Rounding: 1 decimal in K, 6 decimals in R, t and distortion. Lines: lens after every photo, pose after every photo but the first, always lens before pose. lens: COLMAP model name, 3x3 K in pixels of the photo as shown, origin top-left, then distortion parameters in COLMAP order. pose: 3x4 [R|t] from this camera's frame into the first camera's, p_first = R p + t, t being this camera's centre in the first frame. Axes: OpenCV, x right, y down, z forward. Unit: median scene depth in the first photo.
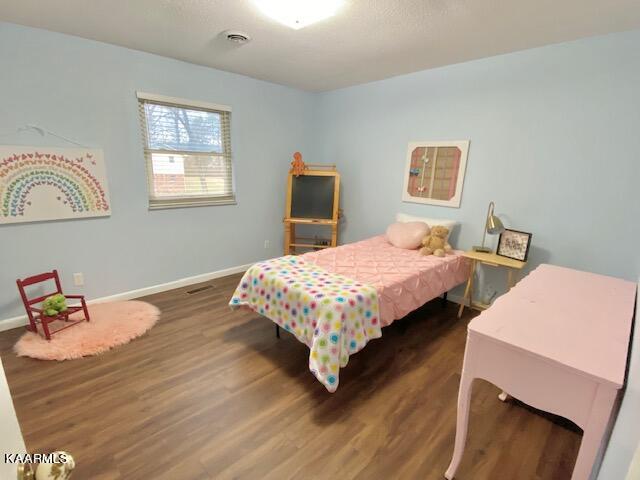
lens RADIAL K [[317.1, 0, 320.0], [0, 317.1, 240.0], [0, 0, 1]] dist [0.000669, -0.000166]
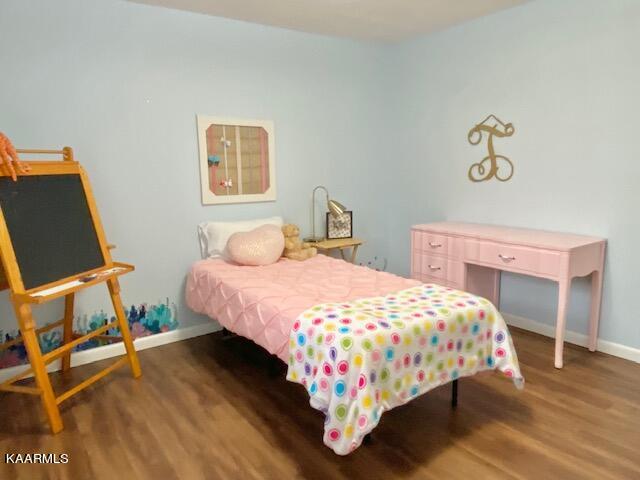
lens RADIAL K [[447.2, 0, 320.0], [0, 447.2, 240.0], [0, 0, 1]] dist [0.052086, -0.096604]
pose [[0.130129, -0.192995, 0.972532, -0.688307], [0.248382, 0.955942, 0.156468, -0.153293], [-0.959882, 0.221198, 0.172332, 0.692432]]
